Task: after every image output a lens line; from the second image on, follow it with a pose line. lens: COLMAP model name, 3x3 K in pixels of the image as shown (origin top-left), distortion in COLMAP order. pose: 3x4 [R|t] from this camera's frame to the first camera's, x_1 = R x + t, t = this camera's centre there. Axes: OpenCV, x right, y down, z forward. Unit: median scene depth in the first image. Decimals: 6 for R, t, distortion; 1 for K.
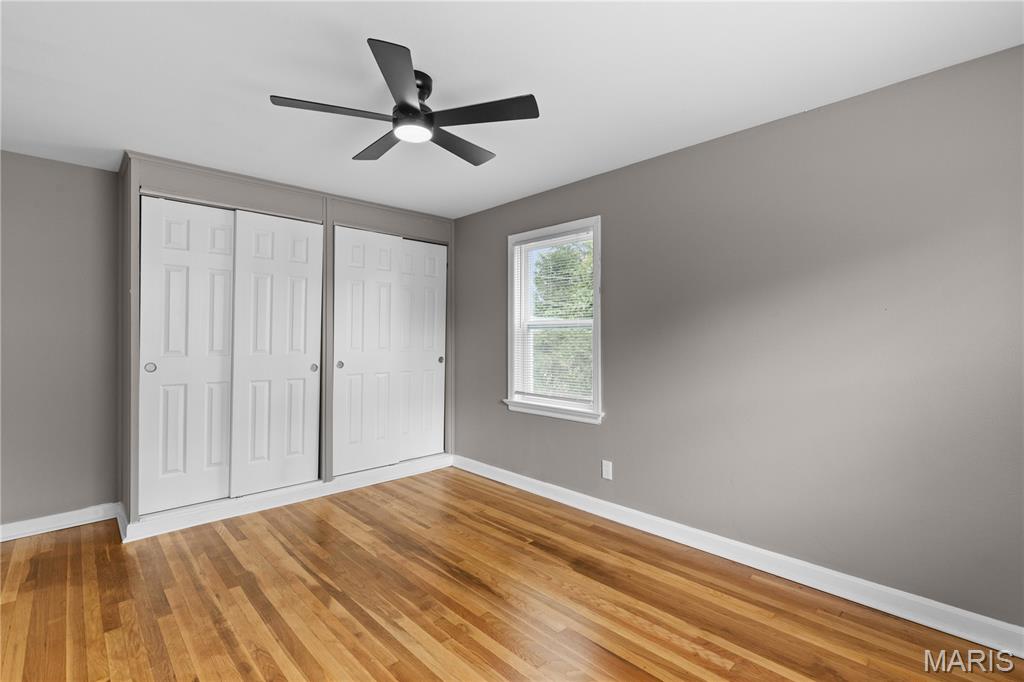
lens RADIAL K [[467.3, 0, 512.0], [0, 467.3, 341.0], [0, 0, 1]] dist [0.003016, 0.000170]
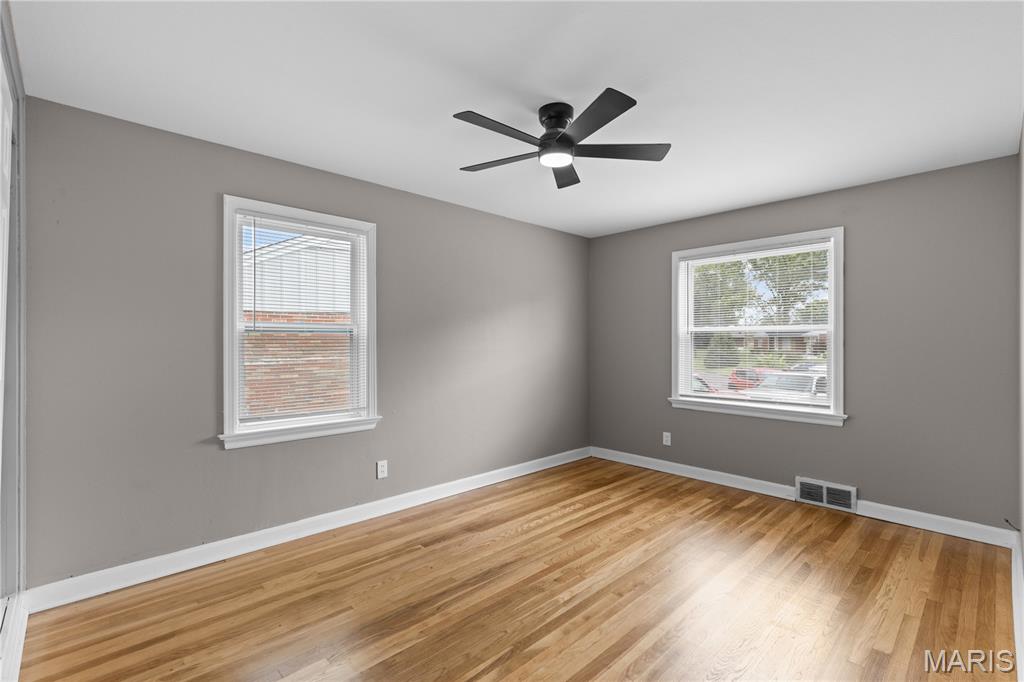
lens RADIAL K [[467.3, 0, 512.0], [0, 467.3, 341.0], [0, 0, 1]] dist [0.003016, 0.000170]
pose [[-0.004620, 0.003857, 0.999982, -0.959158], [0.009111, 0.999951, -0.003815, -0.008767], [-0.999948, 0.009093, -0.004655, 0.794108]]
